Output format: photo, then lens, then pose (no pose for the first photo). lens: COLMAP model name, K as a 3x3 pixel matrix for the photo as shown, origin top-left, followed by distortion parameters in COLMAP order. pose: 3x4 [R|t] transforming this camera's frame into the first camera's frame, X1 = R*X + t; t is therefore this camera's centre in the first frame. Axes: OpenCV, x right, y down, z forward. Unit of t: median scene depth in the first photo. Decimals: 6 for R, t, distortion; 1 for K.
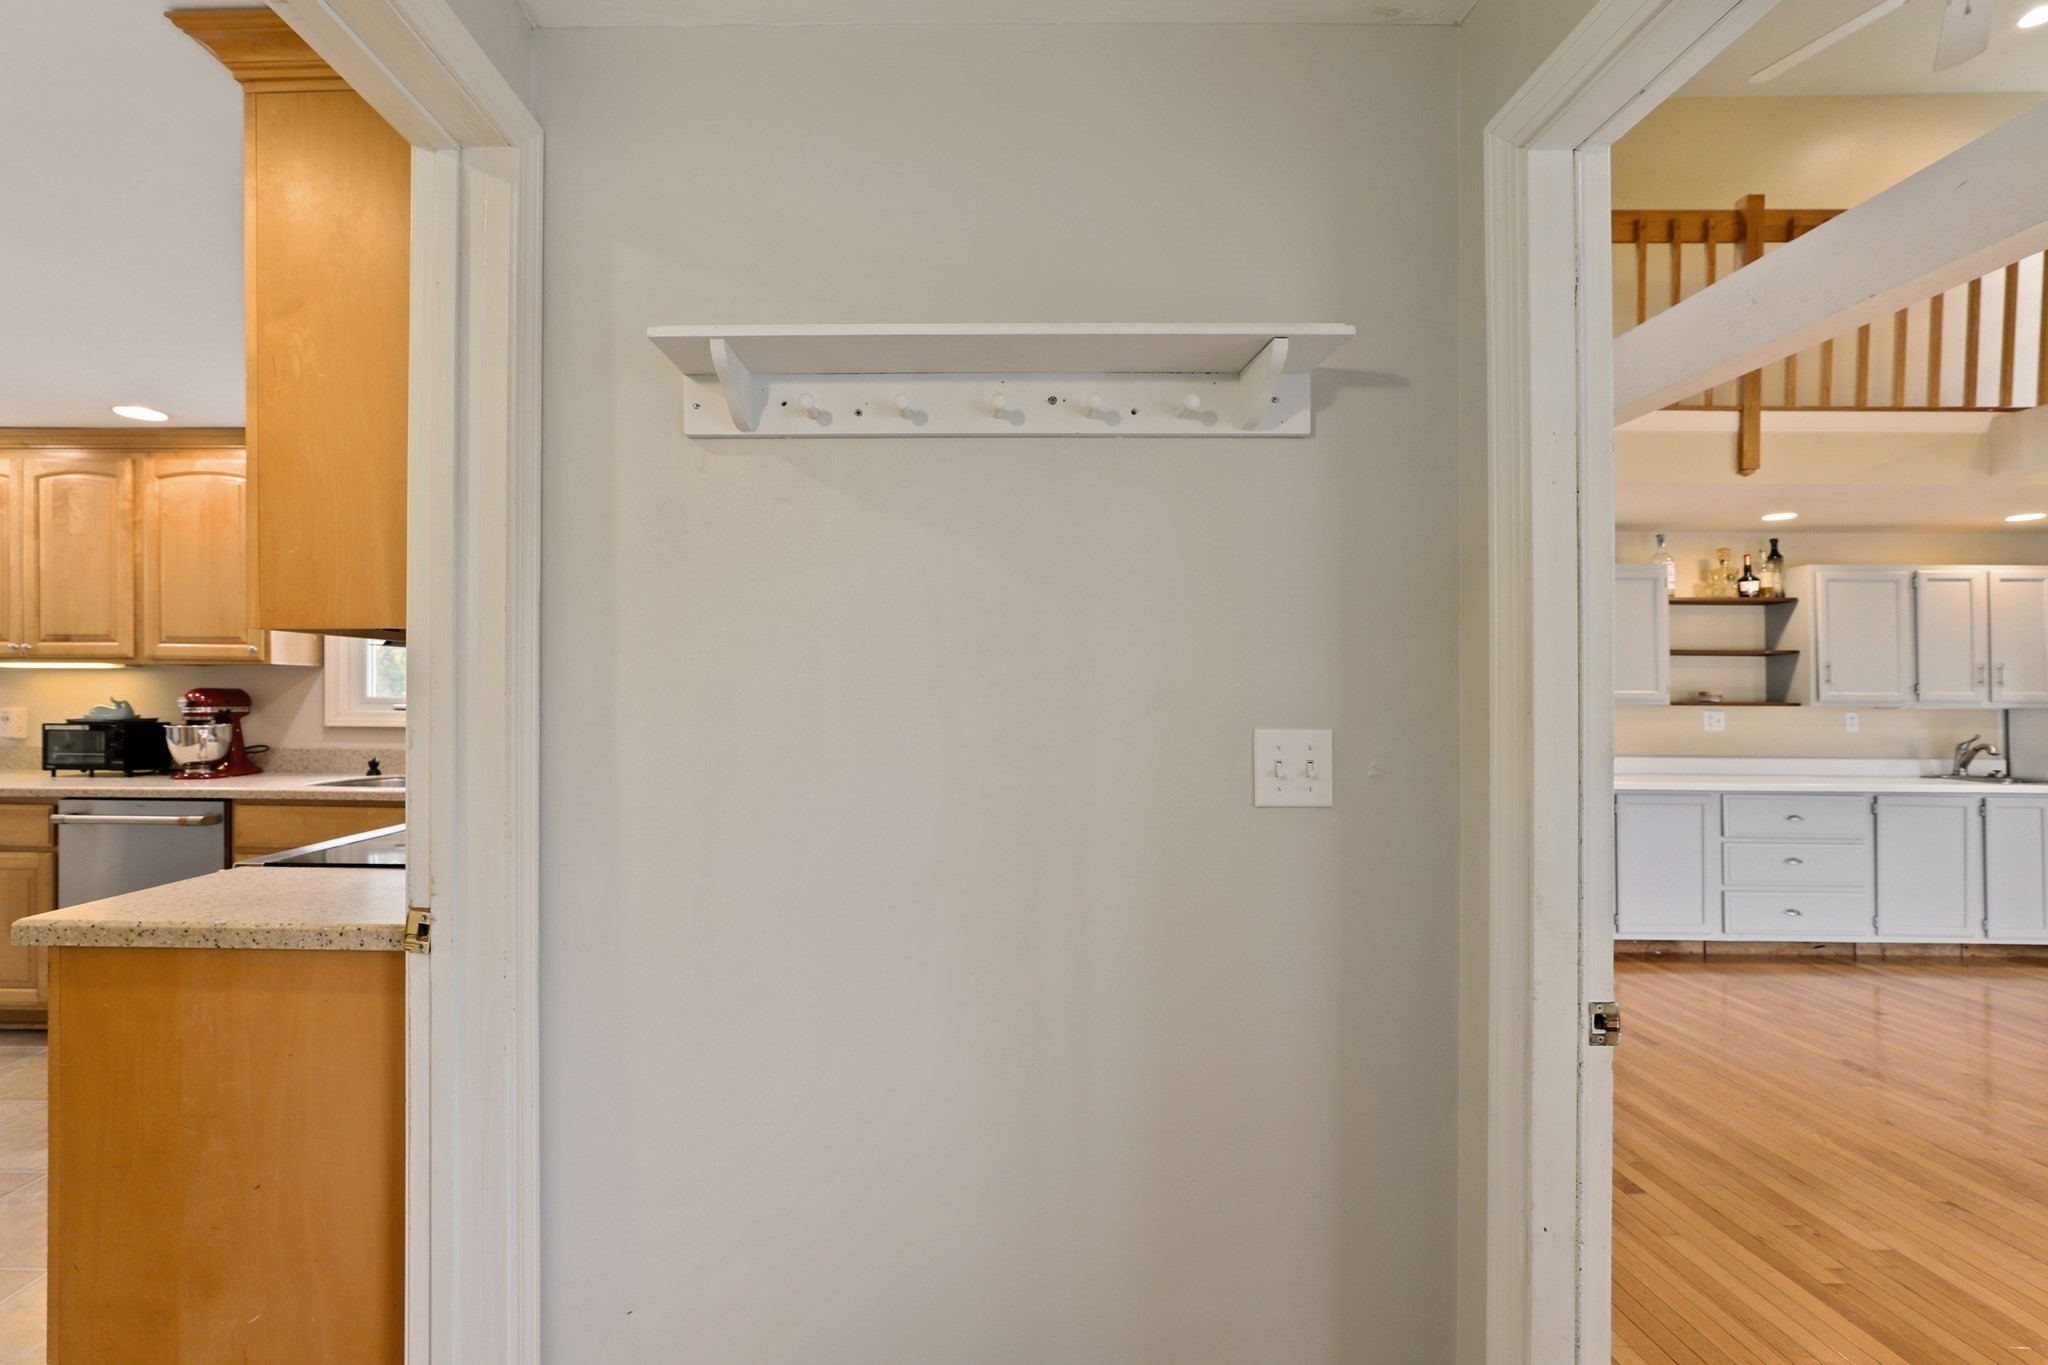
lens RADIAL K [[938.5, 0, 979.9], [0, 938.5, 678.0], [0, 0, 1]] dist [-0.022112, 0.006746]
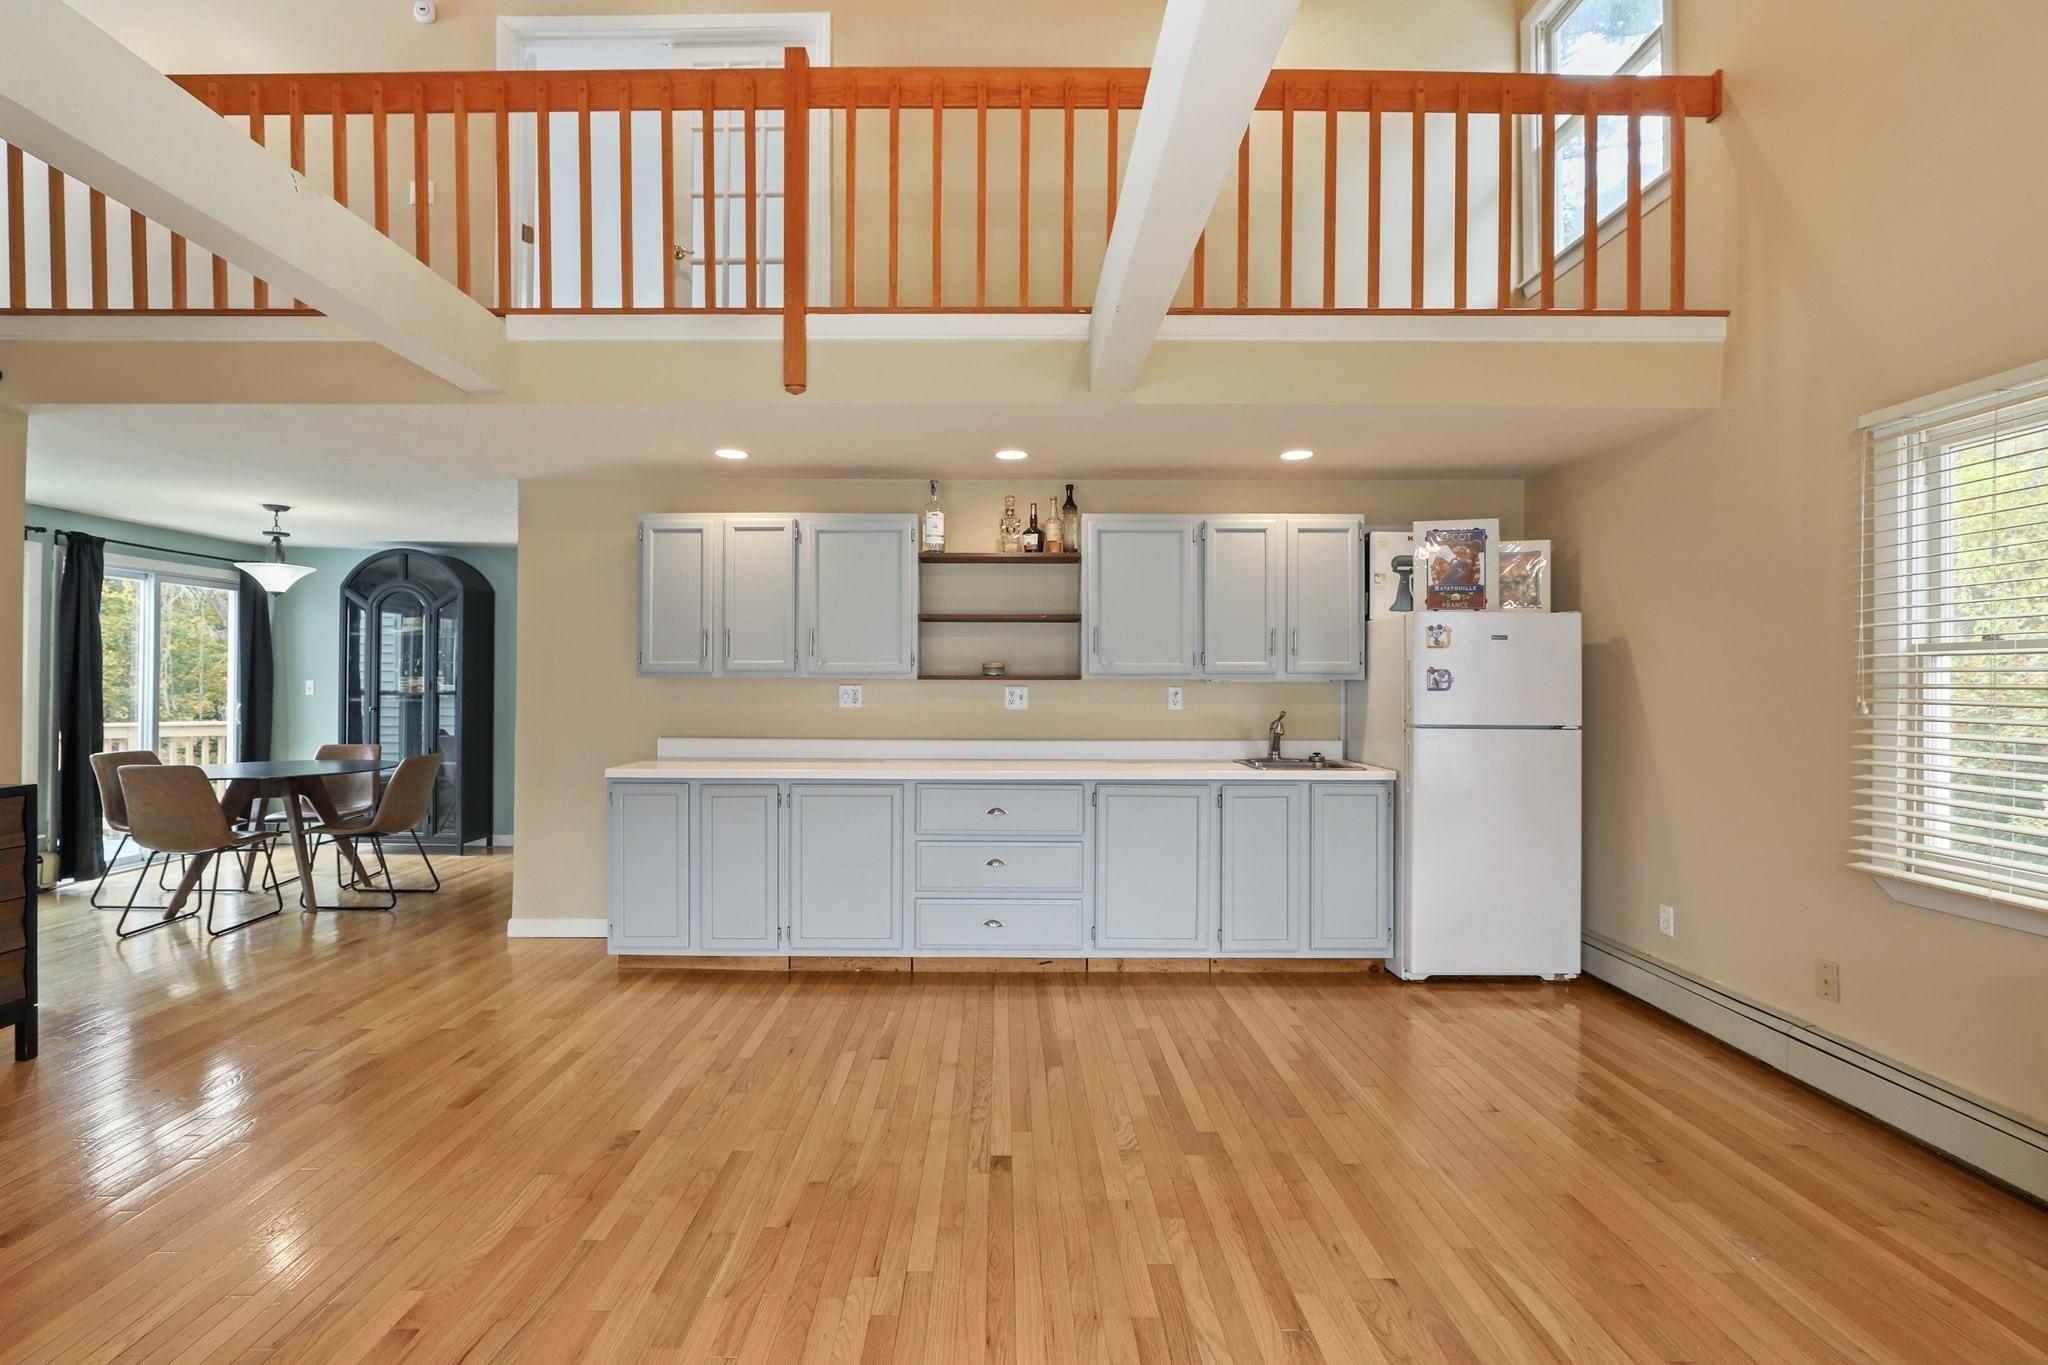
lens RADIAL K [[938.5, 0, 1002.7], [0, 938.5, 683.9], [0, 0, 1]] dist [-0.022112, 0.006746]
pose [[0.999485, -0.005980, 0.031542, 0.834775], [0.005237, 0.999708, 0.023581, 0.014060], [-0.031674, -0.023404, 0.999224, 0.146041]]
